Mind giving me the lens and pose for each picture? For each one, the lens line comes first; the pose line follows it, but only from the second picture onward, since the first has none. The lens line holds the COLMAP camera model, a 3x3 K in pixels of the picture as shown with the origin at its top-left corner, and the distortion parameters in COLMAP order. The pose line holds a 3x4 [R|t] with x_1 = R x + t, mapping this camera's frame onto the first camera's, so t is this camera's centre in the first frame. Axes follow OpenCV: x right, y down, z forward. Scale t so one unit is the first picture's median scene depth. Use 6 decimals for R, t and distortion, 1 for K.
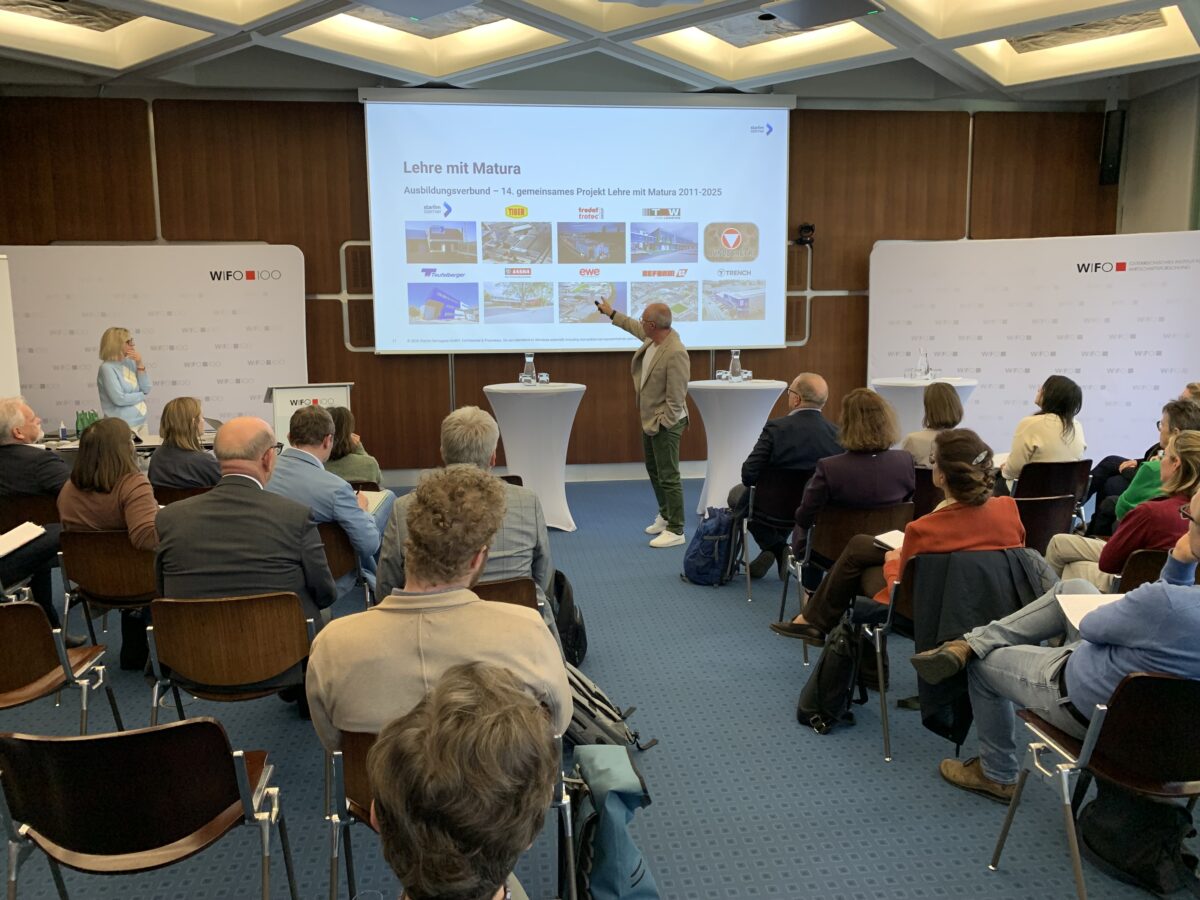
lens RADIAL K [[926.6, 0, 599.9], [0, 926.6, 443.9], [0, 0, 1]] dist [0.027690, -0.022984]
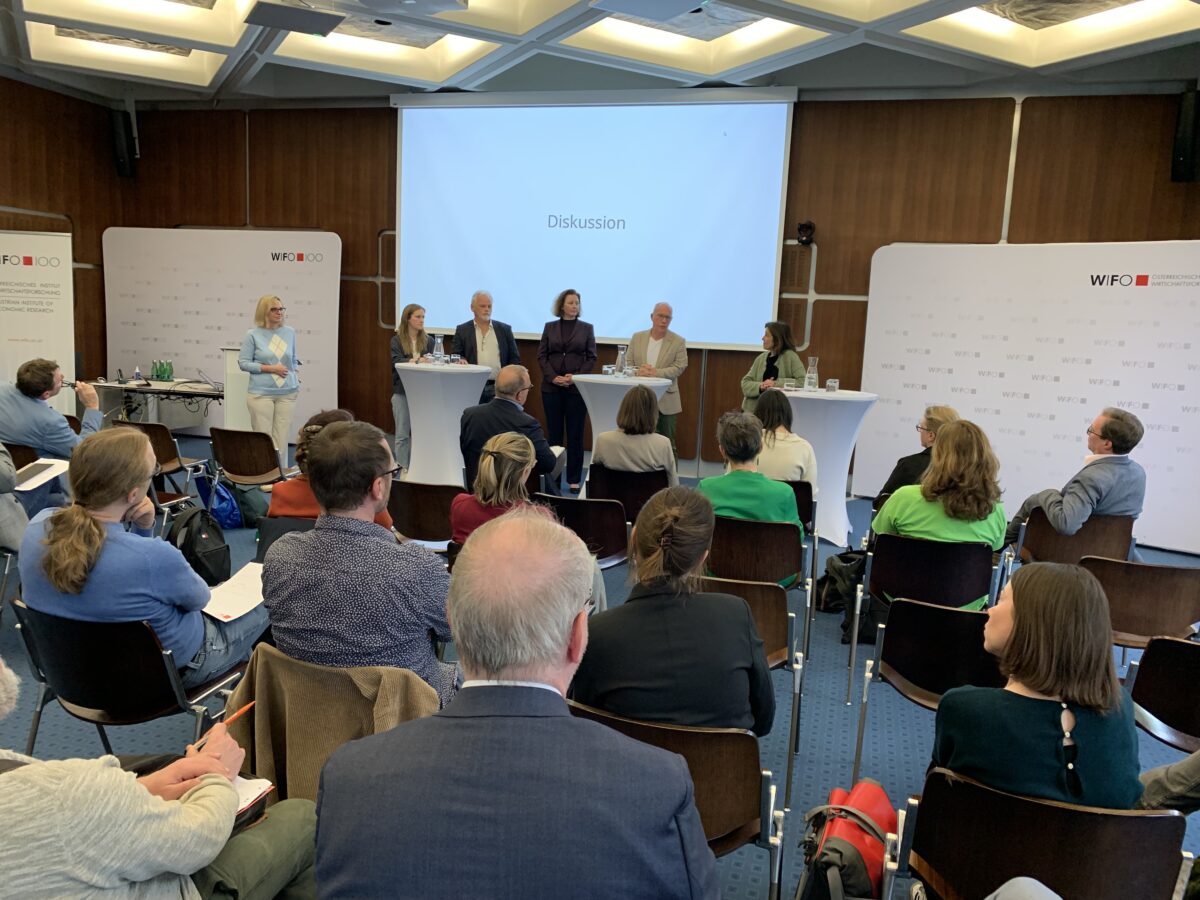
lens RADIAL K [[926.6, 0, 603.3], [0, 926.6, 445.1], [0, 0, 1]] dist [0.027690, -0.022984]
pose [[0.925266, 0.105050, -0.364483, 0.429591], [-0.104366, 0.994304, 0.021634, -0.010692], [0.364679, 0.018022, 0.930959, 0.049271]]
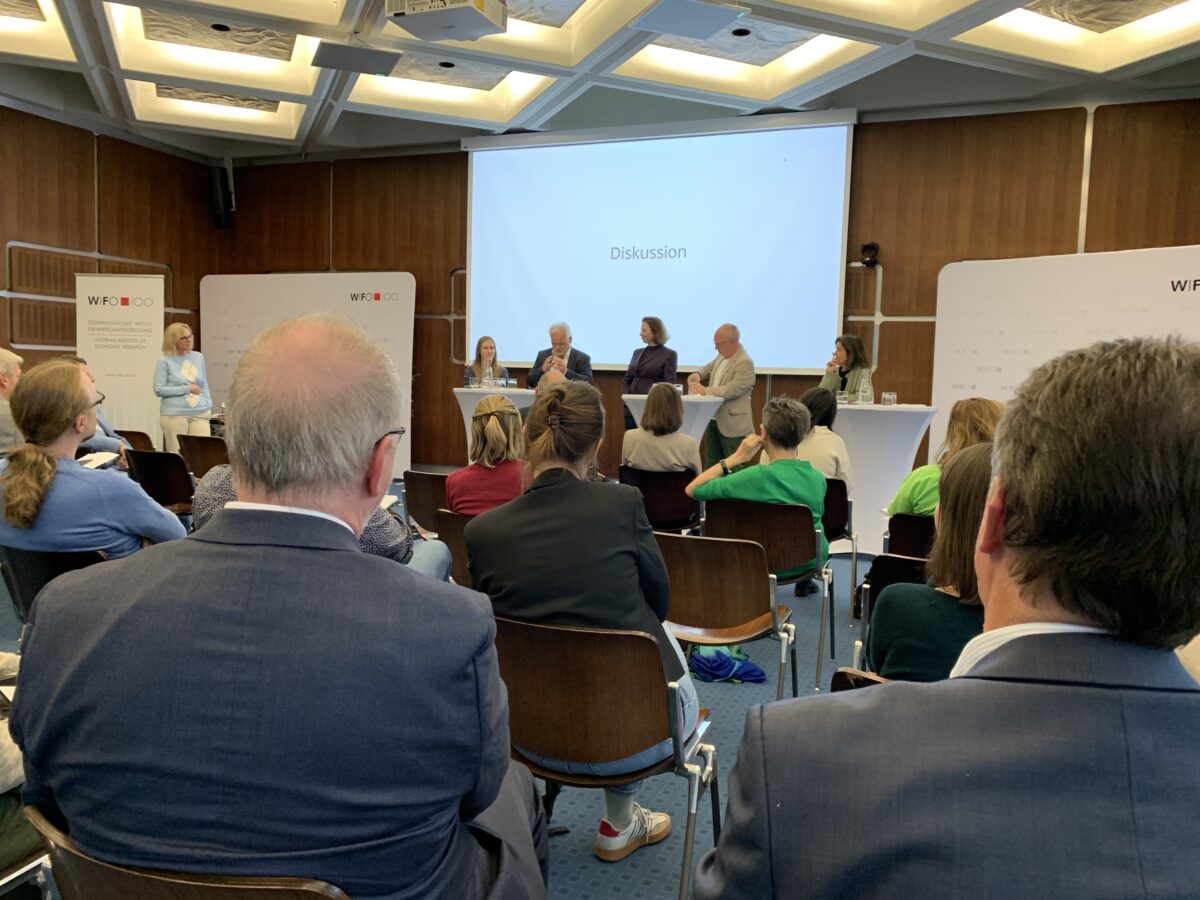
lens RADIAL K [[926.6, 0, 608.6], [0, 926.6, 446.4], [0, 0, 1]] dist [0.027690, -0.022984]
pose [[0.879765, 0.072837, -0.469796, 0.477147], [-0.101167, 0.994243, -0.035303, 0.026055], [0.464520, 0.078587, 0.882069, 0.079450]]
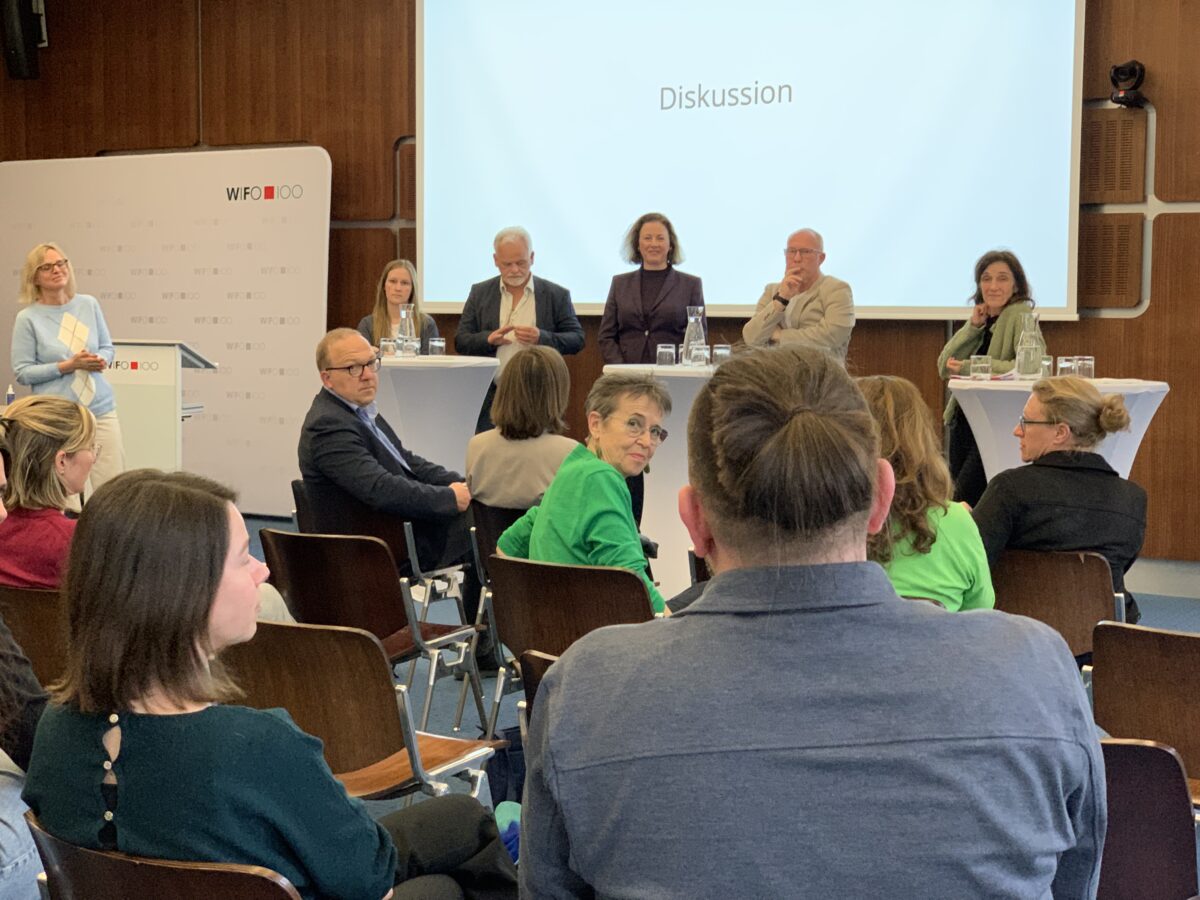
lens RADIAL K [[1808.2, 0, 612.2], [0, 1808.2, 443.0], [0, 0, 1]] dist [0.053930, 0.000000]
pose [[0.782026, 0.064502, -0.619899, 0.652904], [-0.101003, 0.994598, -0.023930, 0.007491], [0.615007, 0.081326, 0.784316, 0.127220]]
